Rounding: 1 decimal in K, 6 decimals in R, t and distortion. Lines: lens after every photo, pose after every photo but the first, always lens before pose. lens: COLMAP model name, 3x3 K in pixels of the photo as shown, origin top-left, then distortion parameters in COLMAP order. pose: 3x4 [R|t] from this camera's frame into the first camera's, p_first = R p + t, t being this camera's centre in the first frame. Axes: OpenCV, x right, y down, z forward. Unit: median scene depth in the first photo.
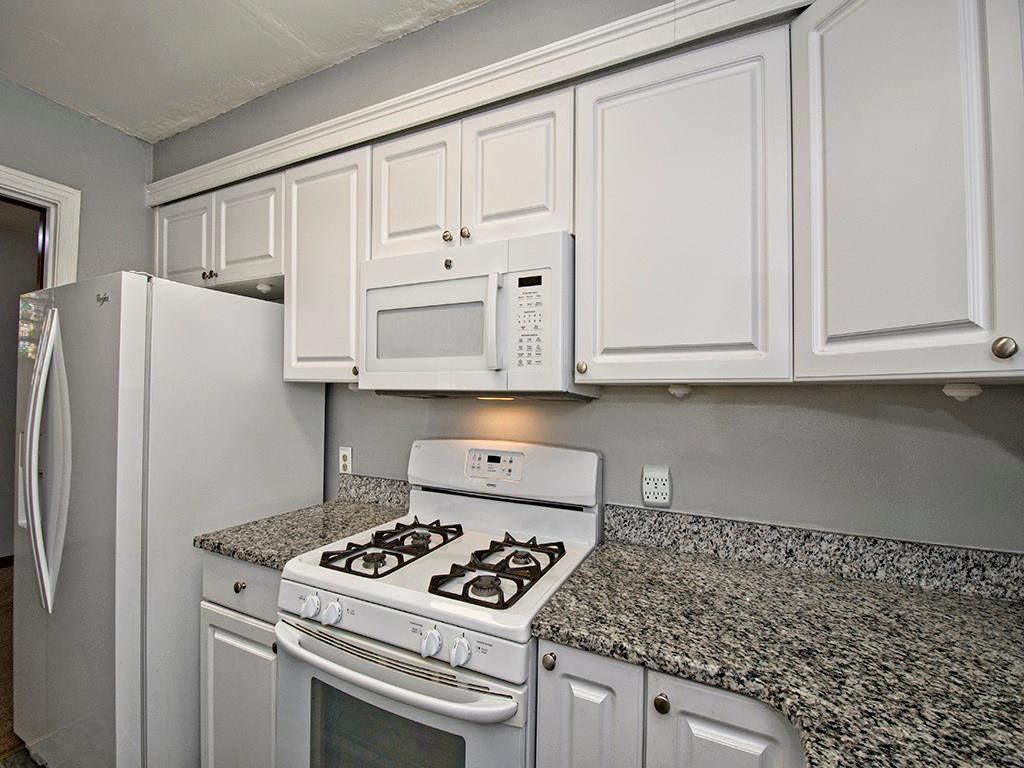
lens RADIAL K [[447.5, 0, 512.0], [0, 447.5, 384.0], [0, 0, 1]] dist [0.000598, -0.000033]
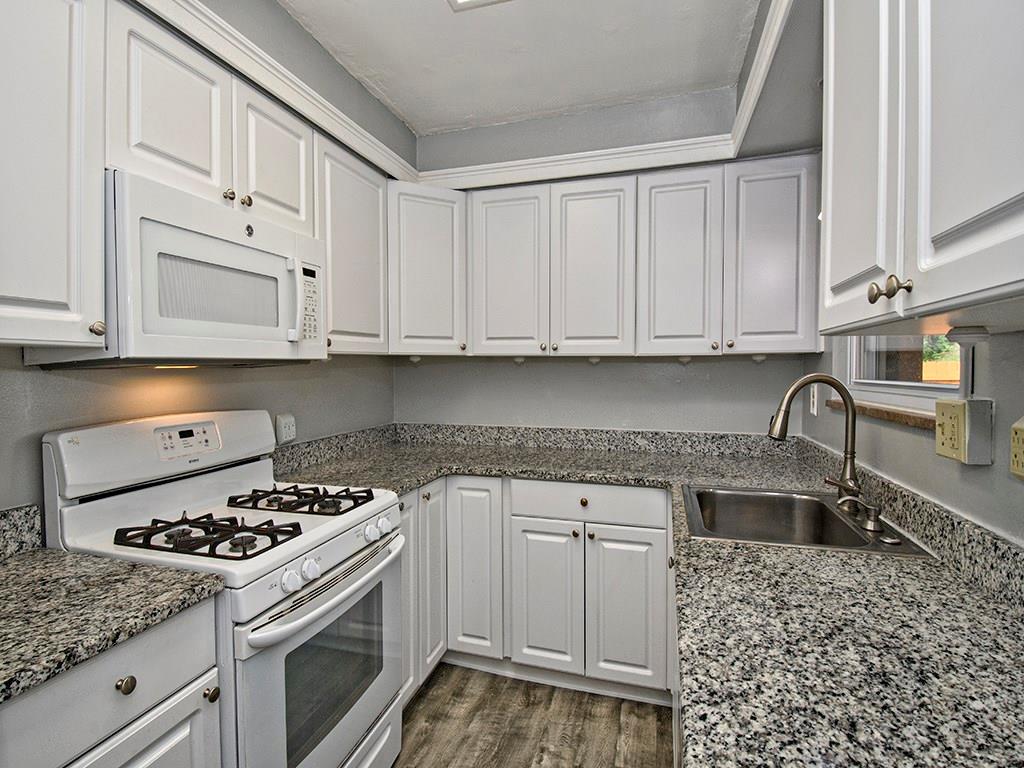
lens RADIAL K [[503.9, 0, 509.0], [0, 503.9, 379.7], [0, 0, 1]] dist [-0.000360, 0.000077]
pose [[-0.159696, -0.043993, 0.986186, -1.401371], [-0.018591, 0.998963, 0.041552, 0.003863], [-0.986991, -0.011698, -0.160348, 0.629900]]
